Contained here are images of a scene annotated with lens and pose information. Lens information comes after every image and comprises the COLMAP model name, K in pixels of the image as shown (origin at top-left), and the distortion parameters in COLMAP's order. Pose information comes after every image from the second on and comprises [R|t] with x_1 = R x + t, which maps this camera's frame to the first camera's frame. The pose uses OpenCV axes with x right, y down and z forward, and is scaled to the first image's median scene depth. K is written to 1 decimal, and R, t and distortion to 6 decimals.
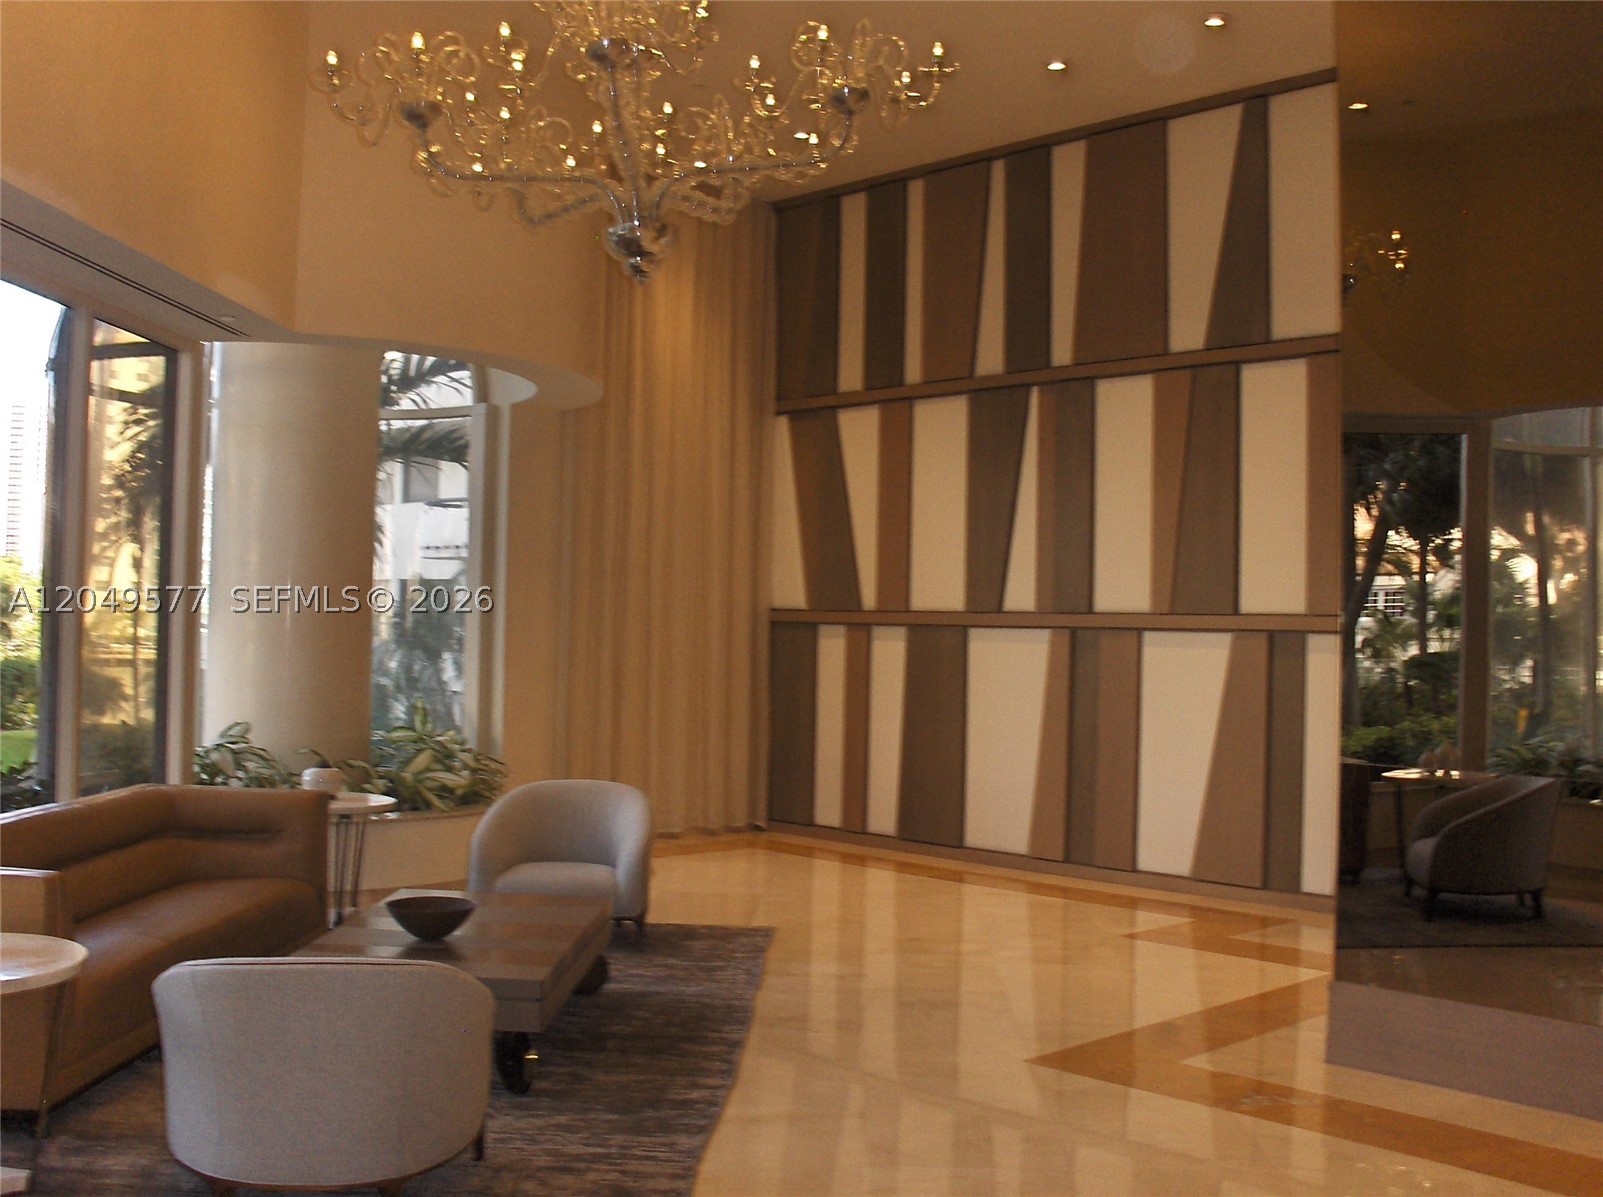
lens RADIAL K [[1638.5, 0, 801.5], [0, 1638.5, 598.5], [0, 0, 1]] dist [-0.116063, -0.003095]
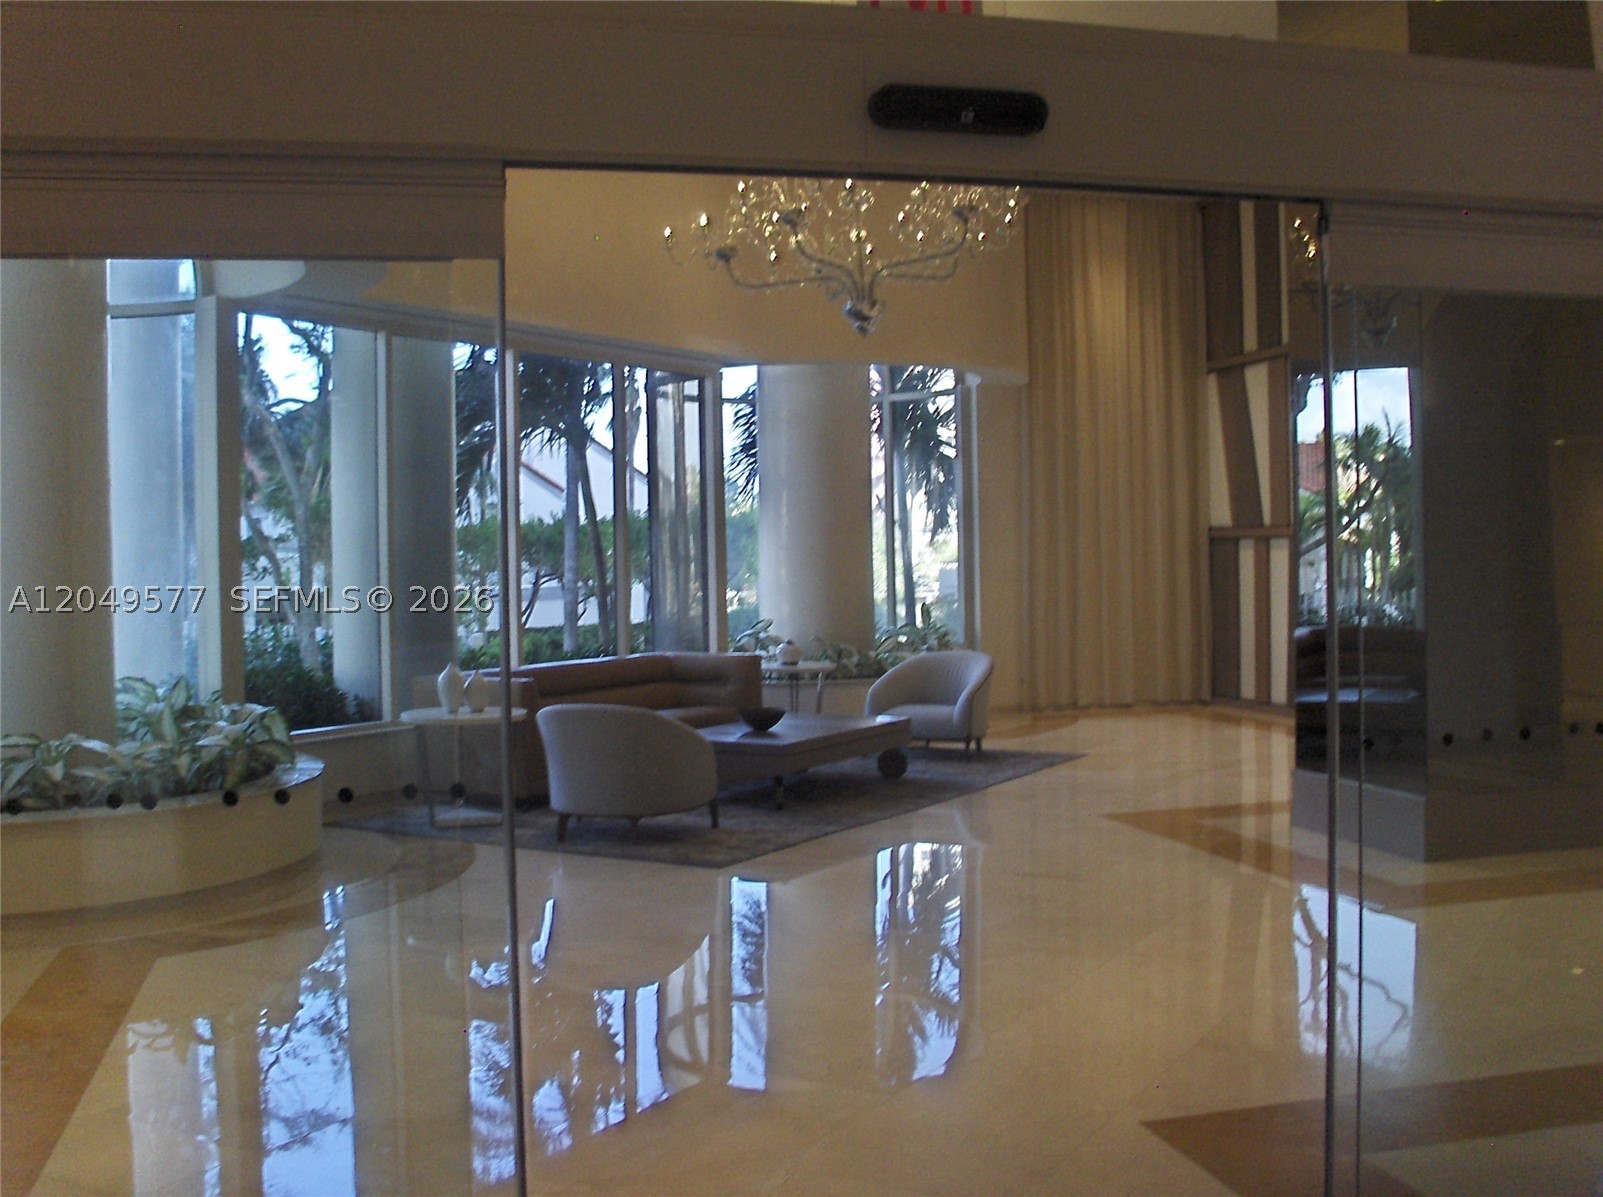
lens RADIAL K [[1638.5, 0, 801.5], [0, 1638.5, 598.5], [0, 0, 1]] dist [-0.116063, -0.003095]
pose [[0.869900, -0.016199, -0.492962, 0.333668], [0.037202, 0.998768, 0.032827, 0.008146], [0.491823, -0.046896, 0.869431, -0.249137]]
